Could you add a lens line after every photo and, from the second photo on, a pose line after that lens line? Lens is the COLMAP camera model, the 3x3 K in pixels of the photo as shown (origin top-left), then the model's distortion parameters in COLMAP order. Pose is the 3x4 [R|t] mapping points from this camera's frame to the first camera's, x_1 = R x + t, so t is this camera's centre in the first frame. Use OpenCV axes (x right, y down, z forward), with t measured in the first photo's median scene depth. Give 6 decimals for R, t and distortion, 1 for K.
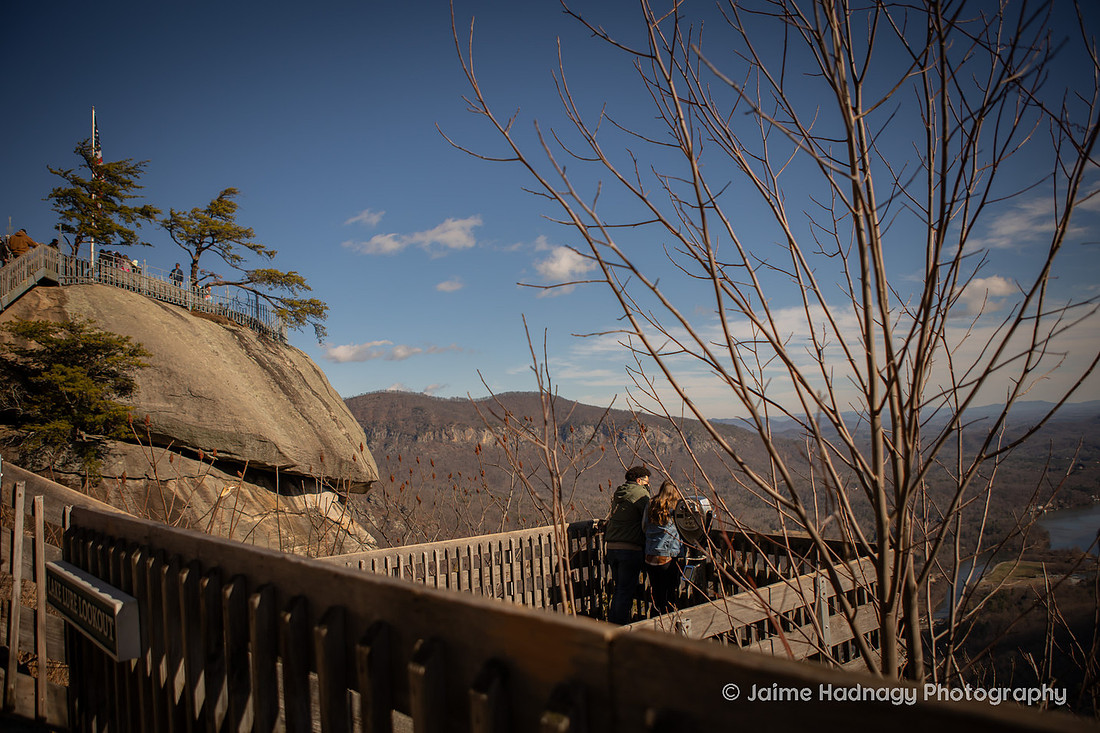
lens RADIAL K [[763.2, 0, 550.0], [0, 763.2, 366.5], [0, 0, 1]] dist [-0.110370, 0.081467]
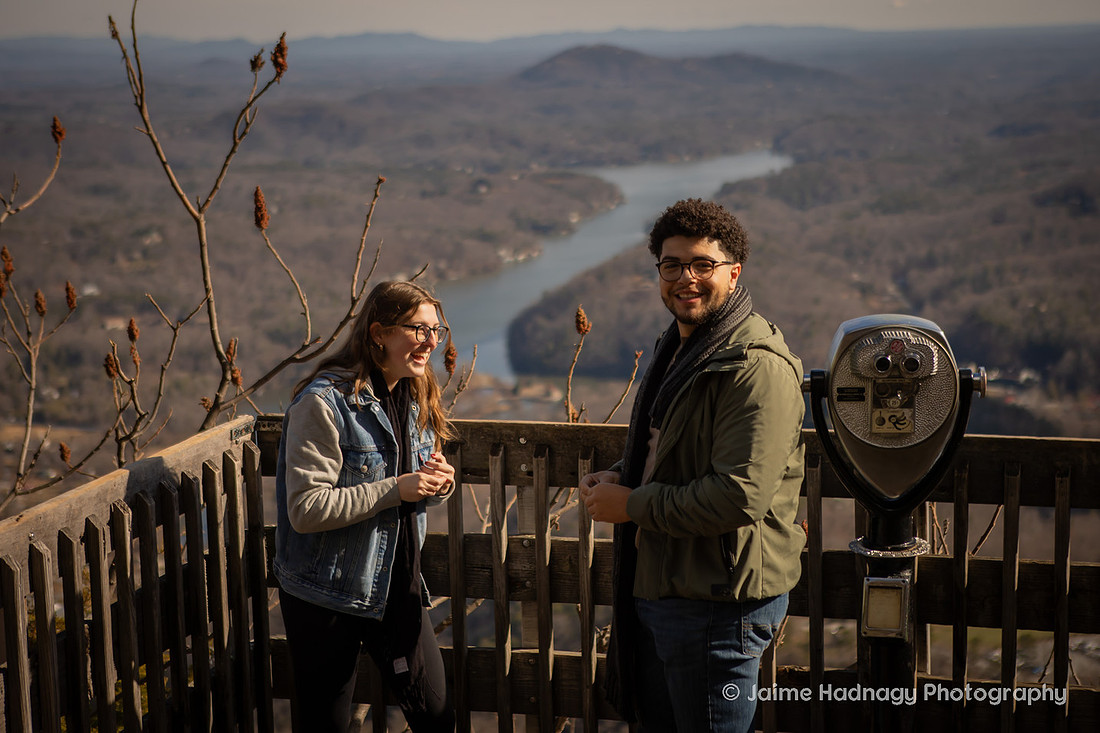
lens RADIAL K [[2036.2, 0, 568.5], [0, 2036.2, 362.1], [0, 0, 1]] dist [0.095562, 0.326560]
pose [[0.783775, -0.066348, 0.617491, -0.068982], [-0.067943, 0.979149, 0.191446, 0.012750], [-0.617318, -0.192005, 0.762924, 0.111106]]
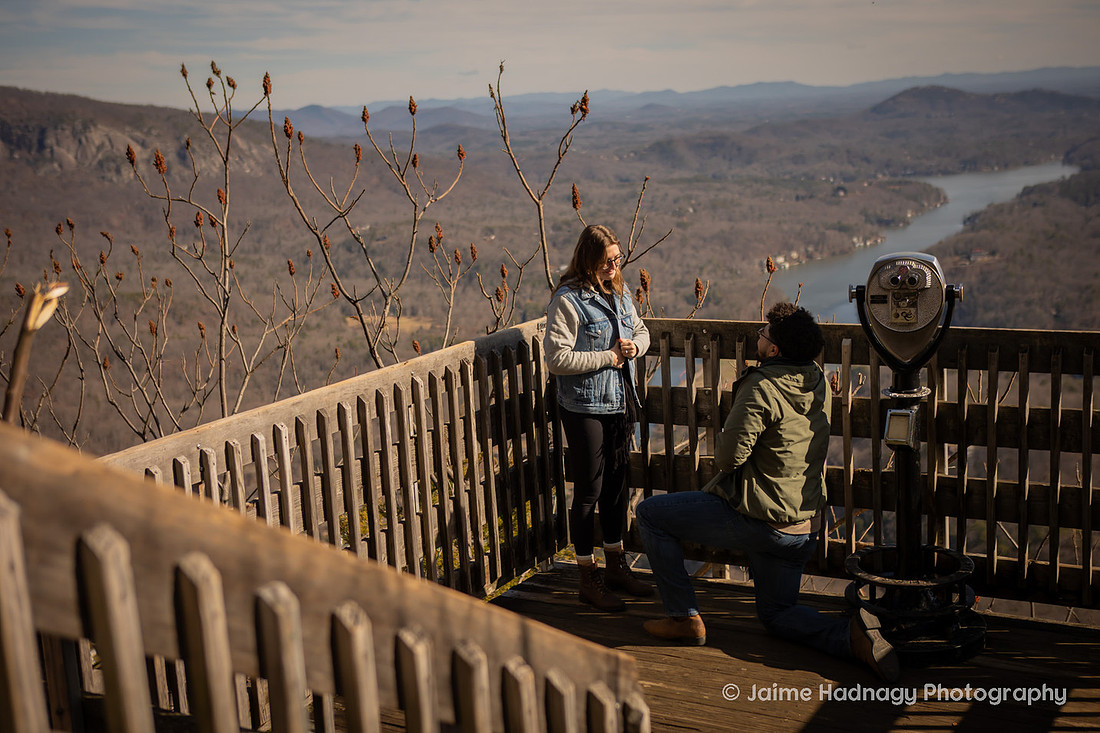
lens RADIAL K [[1451.6, 0, 555.0], [0, 1451.6, 368.2], [0, 0, 1]] dist [-0.009748, 0.084059]
pose [[0.907278, -0.073787, 0.414008, -0.070939], [-0.028766, 0.971291, 0.236150, 0.009688], [-0.419547, -0.226163, 0.879108, 0.071658]]
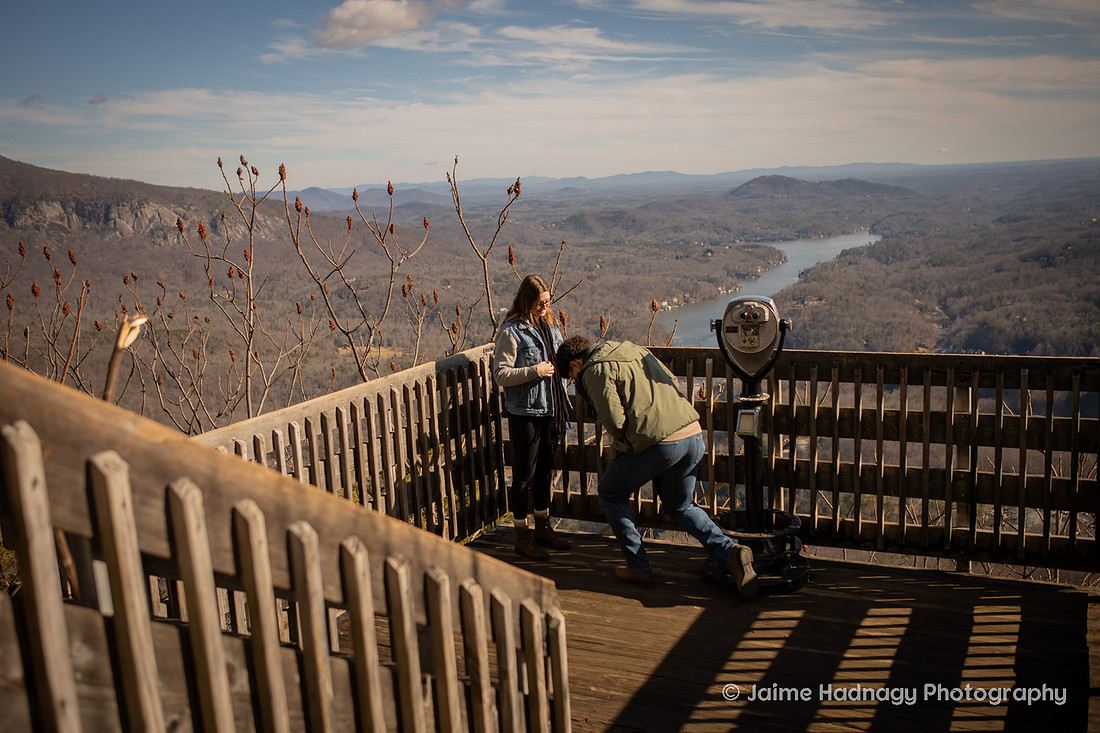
lens RADIAL K [[1094.3, 0, 551.8], [0, 1094.3, 367.4], [0, 0, 1]] dist [-0.083268, 0.115320]
pose [[0.884842, -0.070462, 0.460532, -0.072817], [-0.036069, 0.975170, 0.218503, 0.009391], [-0.464493, -0.209951, 0.860329, 0.067591]]
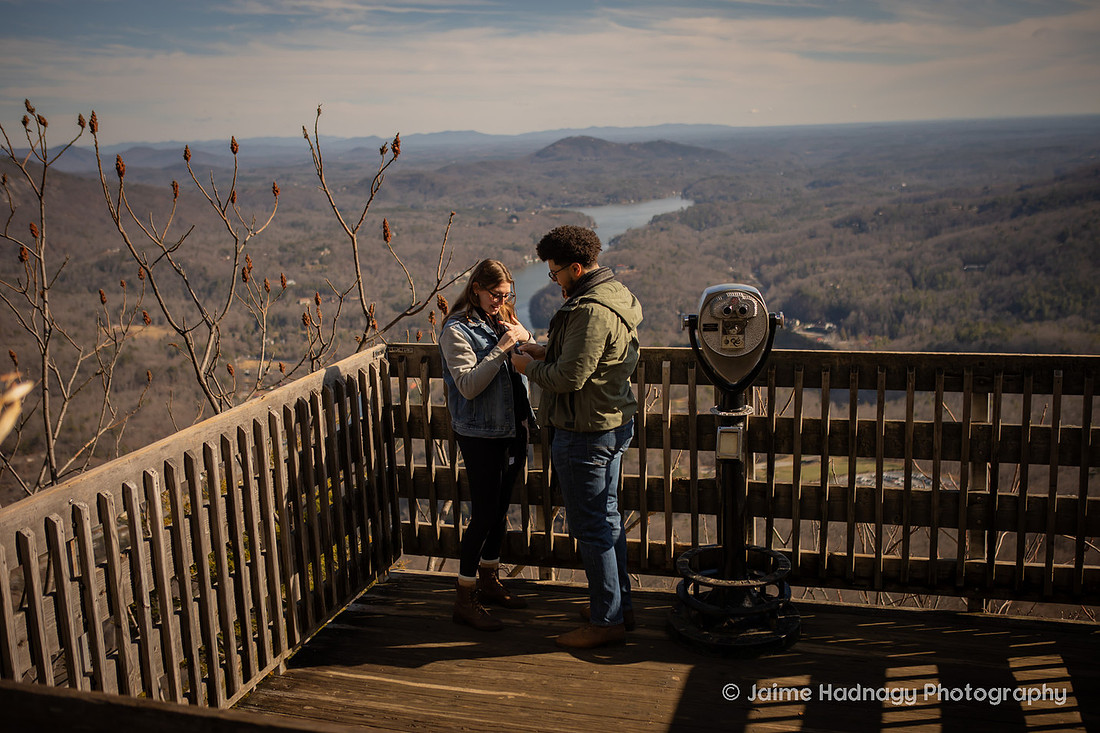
lens RADIAL K [[1179.1, 0, 551.9], [0, 1179.1, 368.1], [0, 0, 1]] dist [-0.064327, 0.125728]
pose [[0.789991, -0.098685, 0.605124, -0.073601], [-0.055873, 0.971268, 0.231338, 0.012168], [-0.610567, -0.216565, 0.761779, 0.103446]]
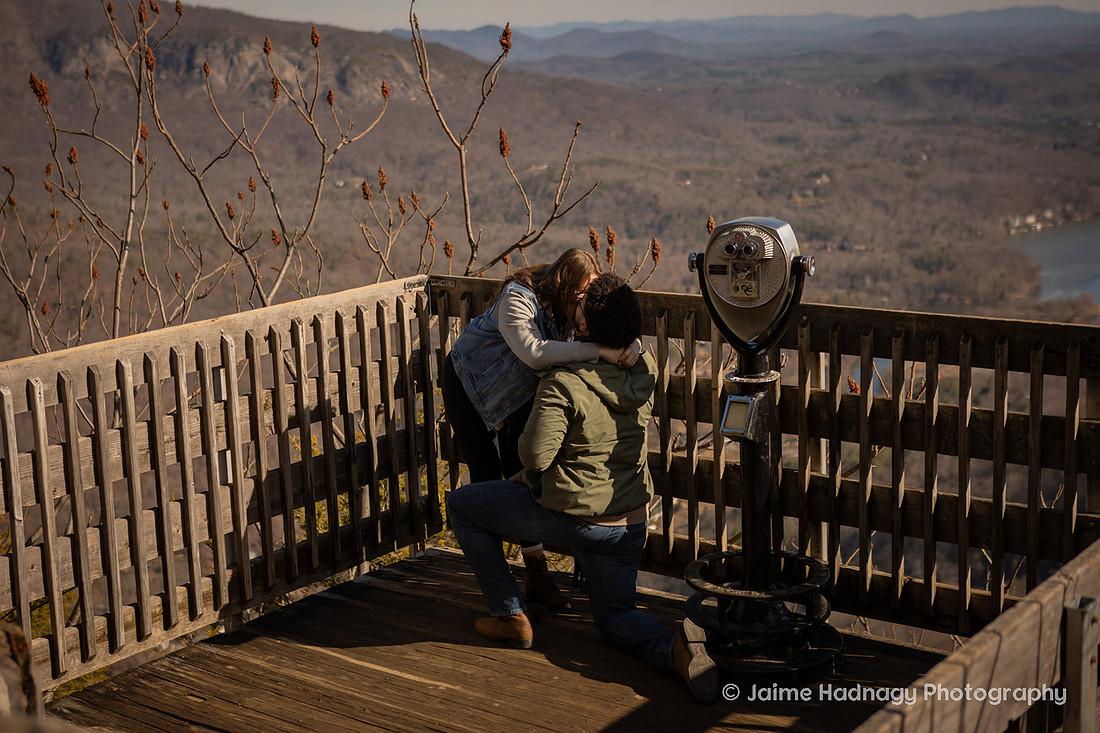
lens RADIAL K [[1668.8, 0, 521.6], [0, 1668.8, 360.7], [0, 0, 1]] dist [0.004385, 0.046250]
pose [[0.958822, -0.038385, 0.281403, -0.033376], [-0.036929, 0.965563, 0.257535, 0.006376], [-0.281598, -0.257322, 0.924385, 0.051146]]
